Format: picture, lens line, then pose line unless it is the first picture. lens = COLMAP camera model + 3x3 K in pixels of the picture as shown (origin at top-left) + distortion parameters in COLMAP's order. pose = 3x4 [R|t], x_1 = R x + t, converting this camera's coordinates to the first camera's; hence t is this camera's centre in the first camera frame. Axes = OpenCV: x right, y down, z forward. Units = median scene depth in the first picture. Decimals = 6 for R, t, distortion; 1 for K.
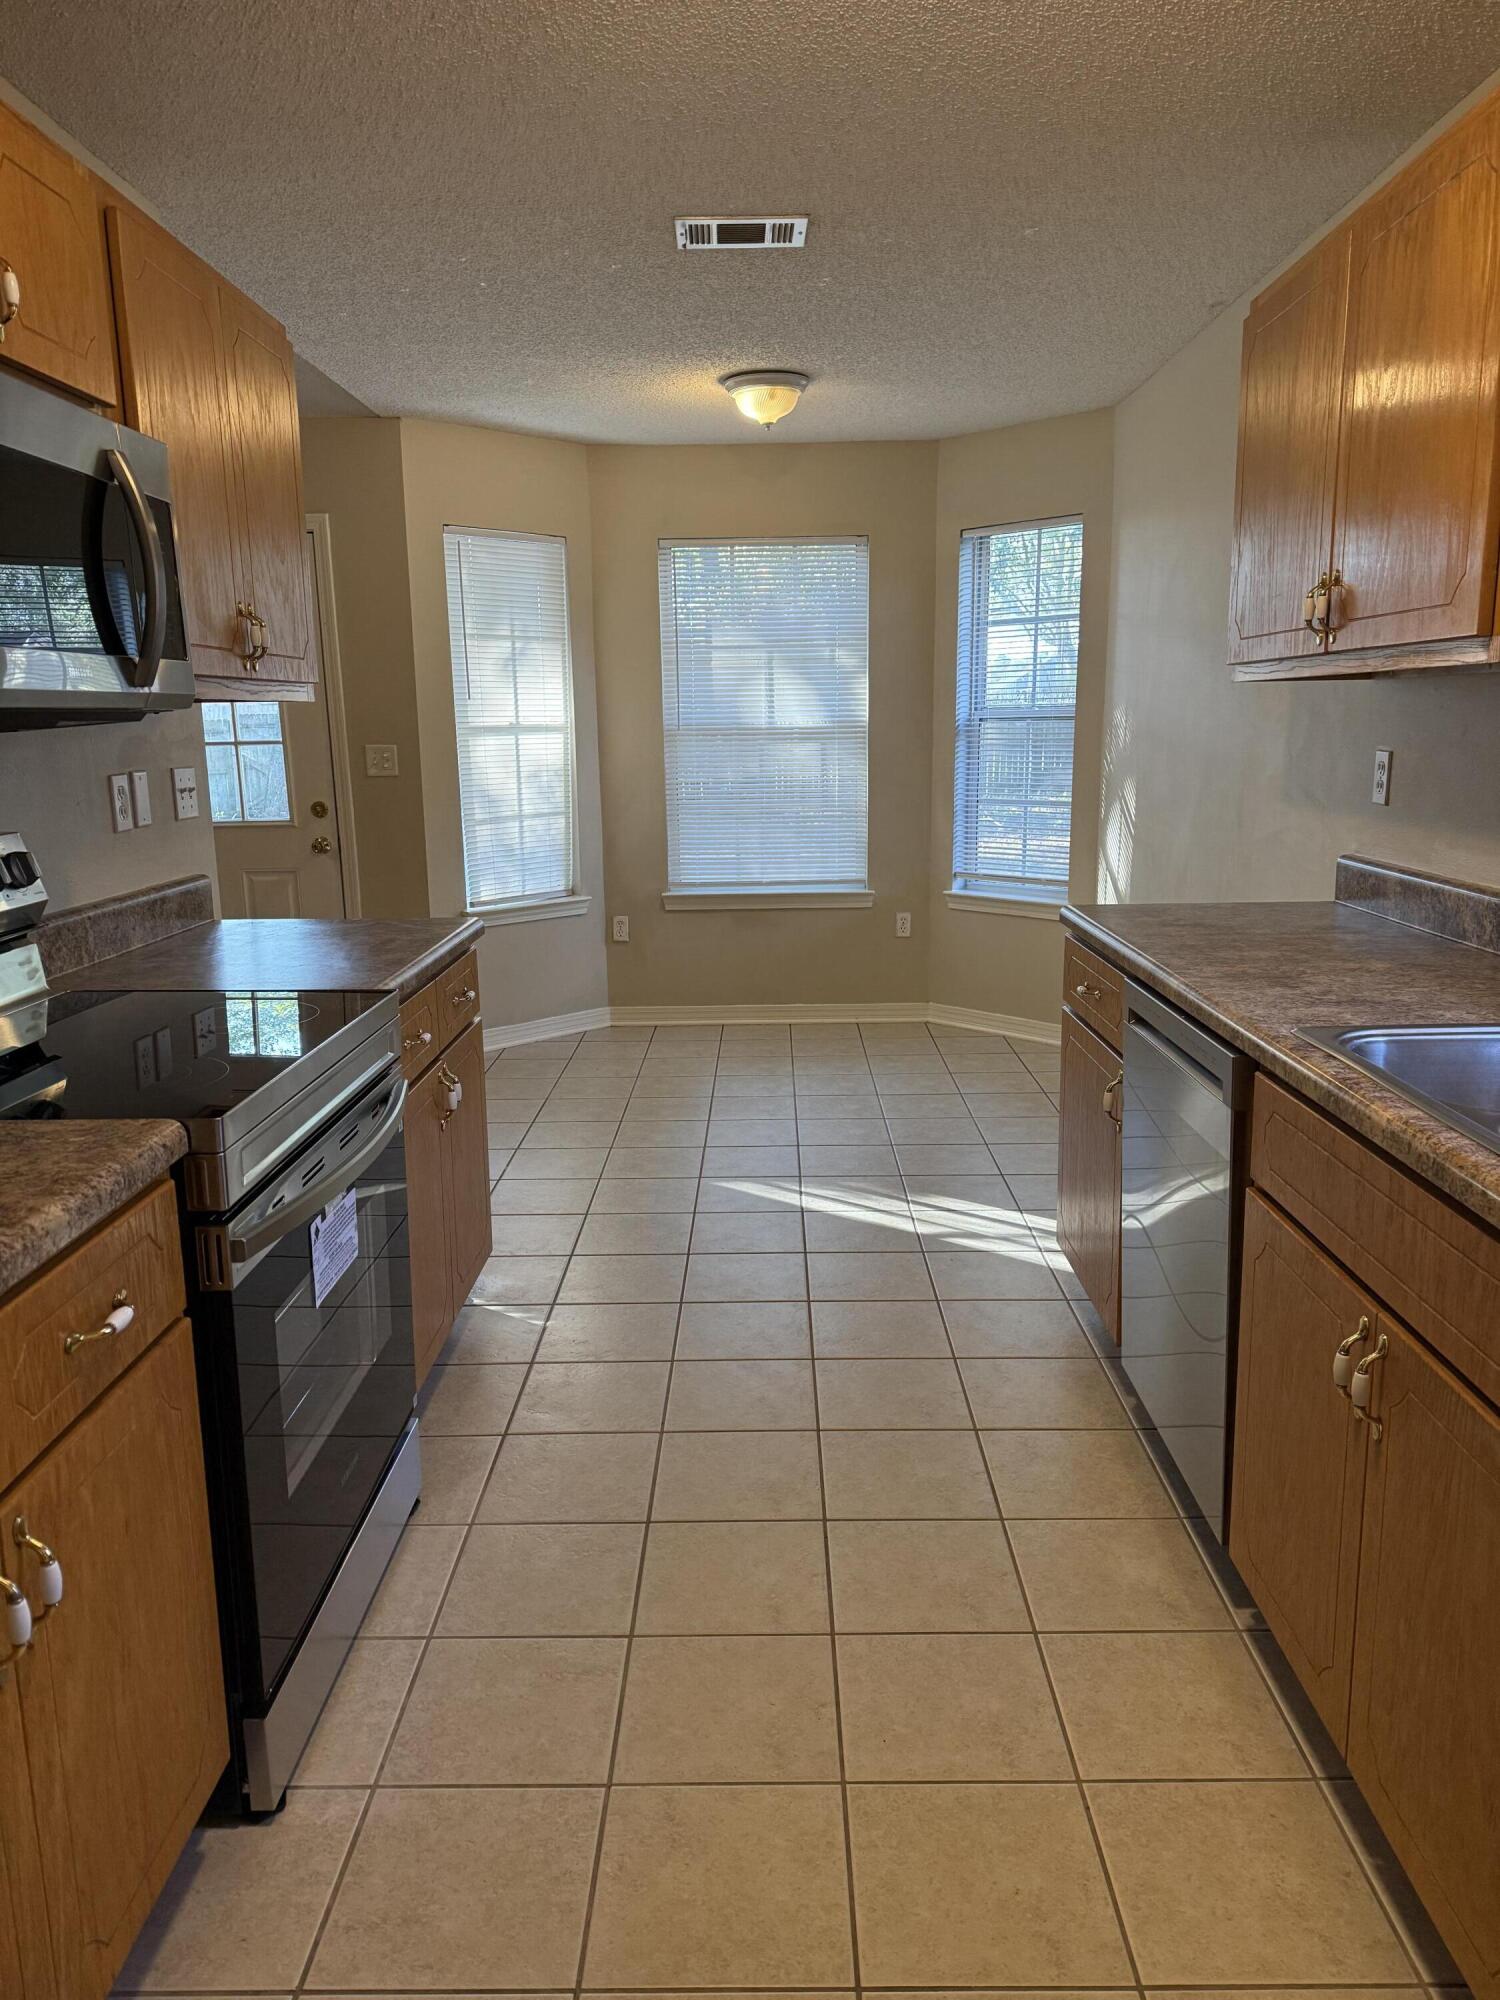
lens RADIAL K [[1384.5, 0, 745.3], [0, 1384.5, 994.5], [0, 0, 1]] dist [0.044057, -0.049698]
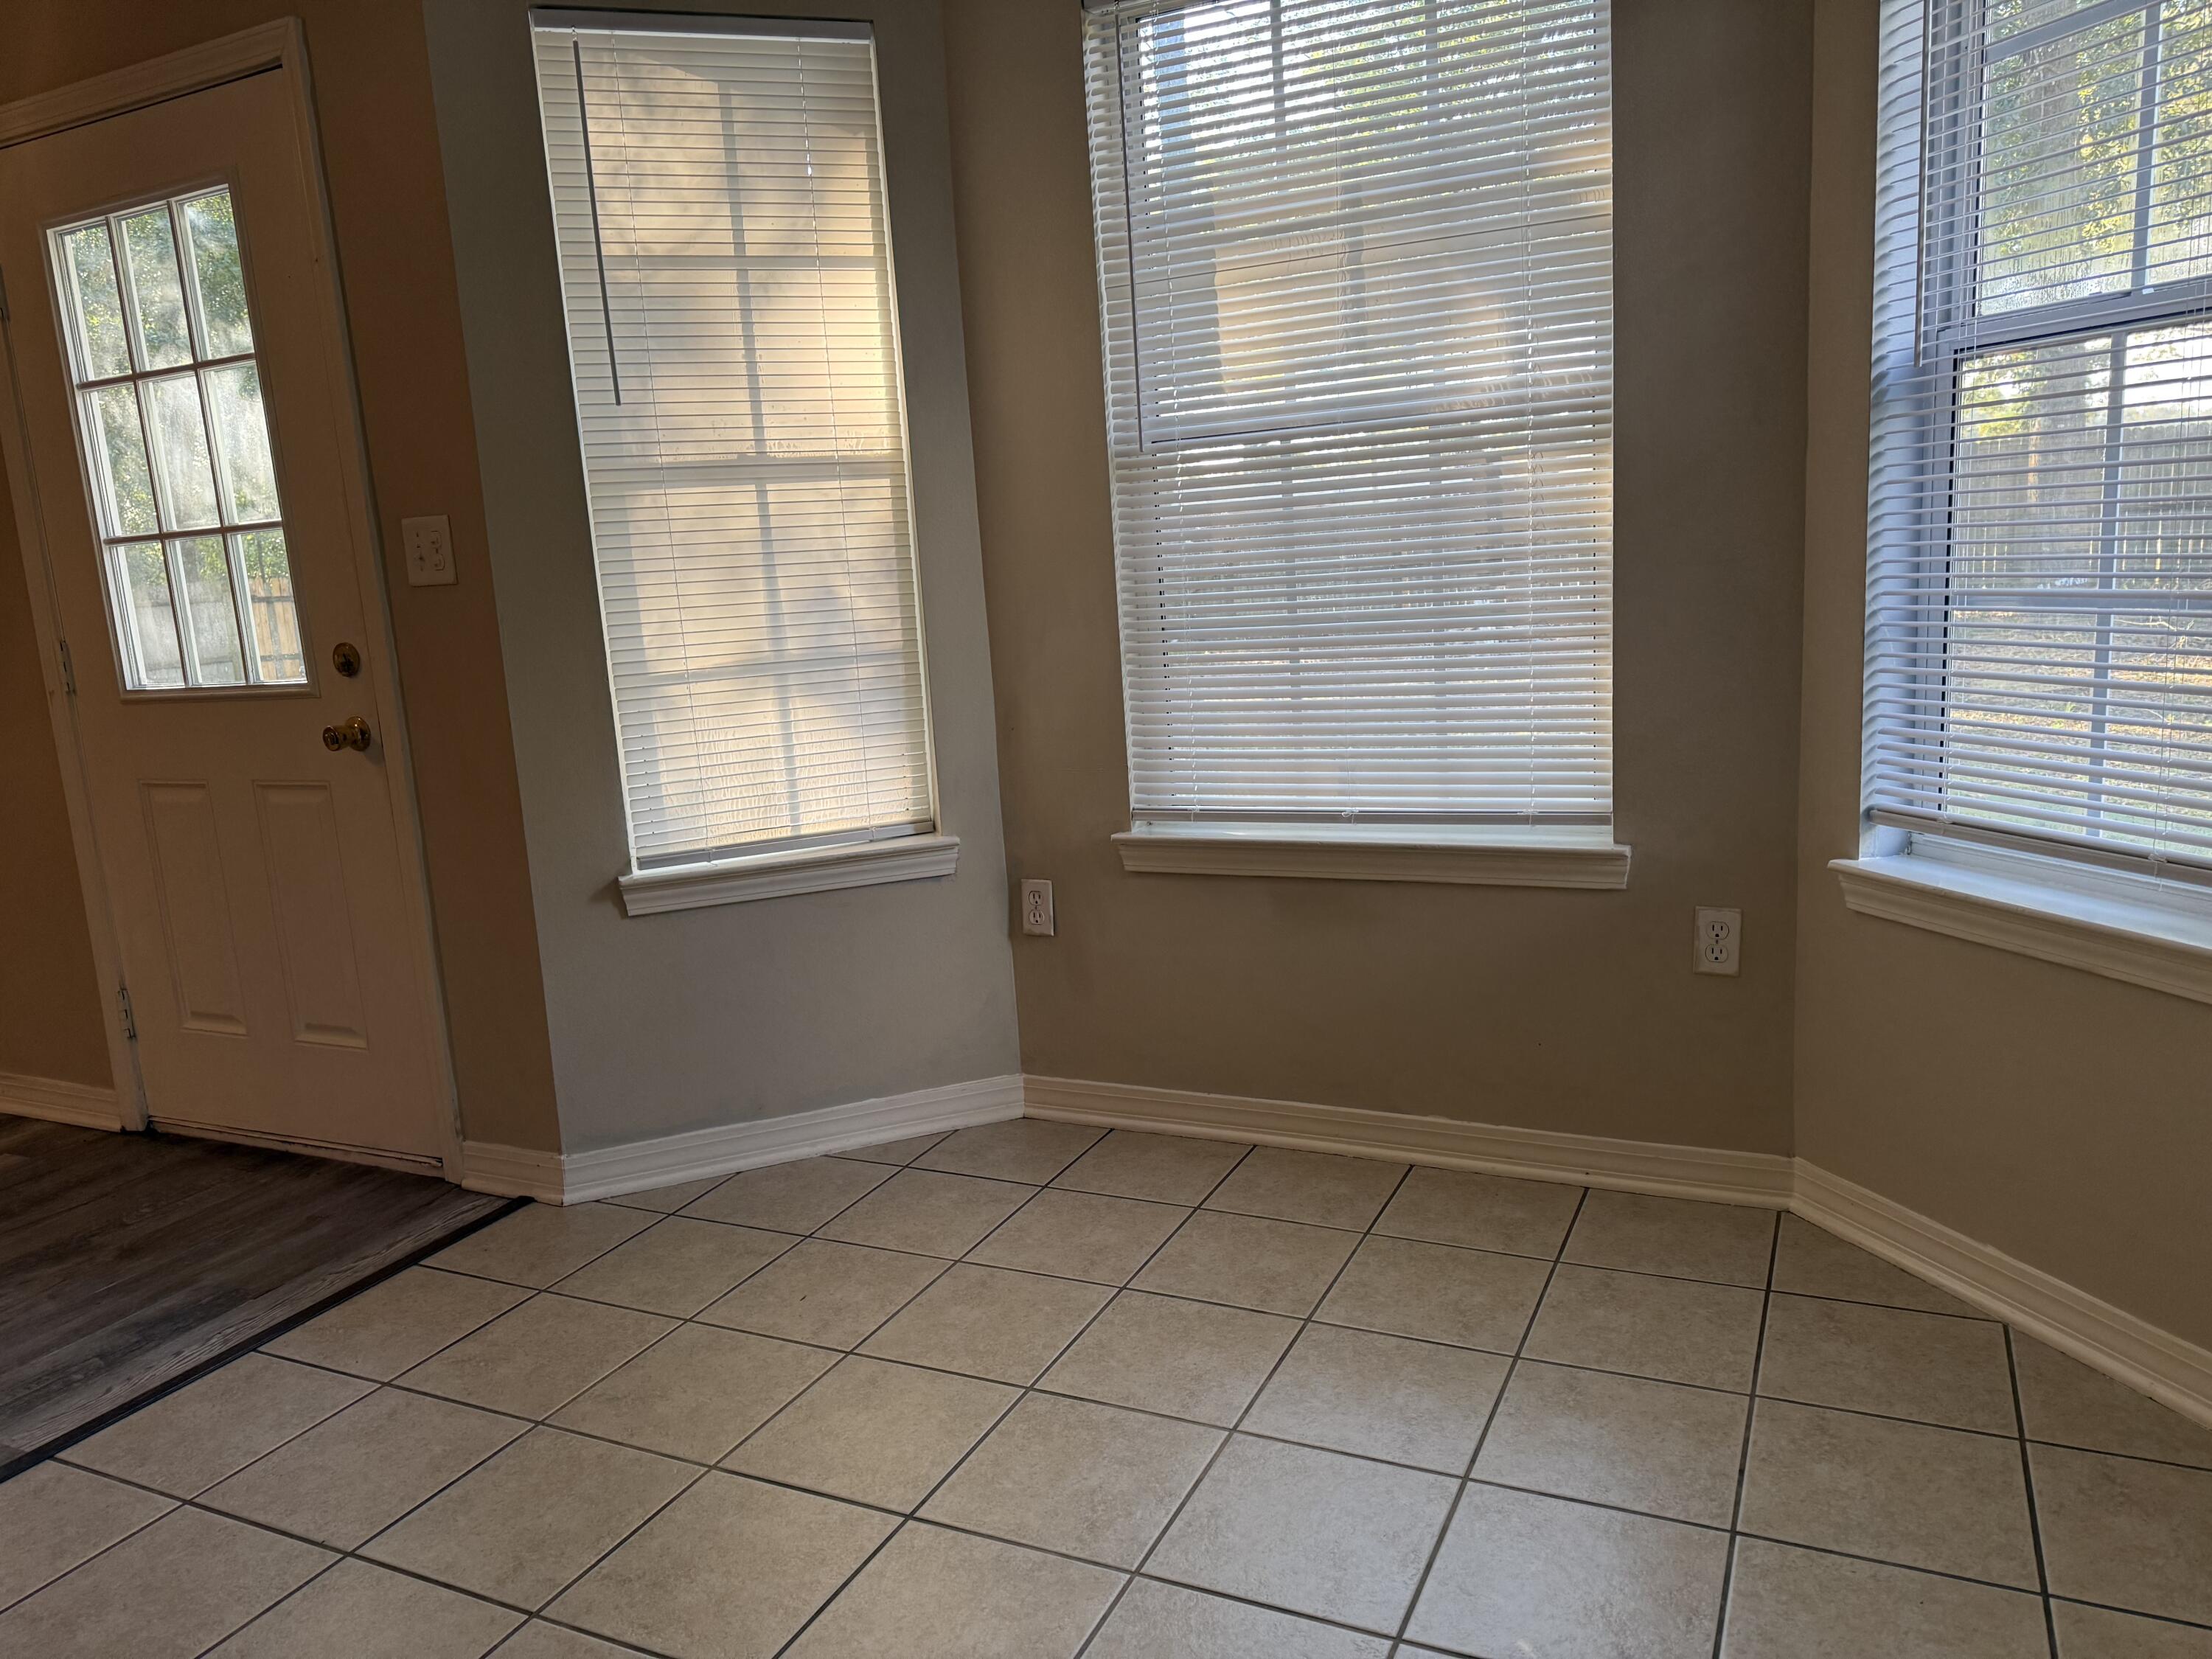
lens RADIAL K [[1548.7, 0, 1106.0], [0, 1548.7, 829.5], [0, 0, 1]] dist [0.067290, -0.071576]
pose [[0.902545, 0.033090, -0.429322, 0.237753], [-0.033550, 0.999416, 0.006500, -0.127693], [0.429286, 0.008537, 0.903128, 0.916802]]
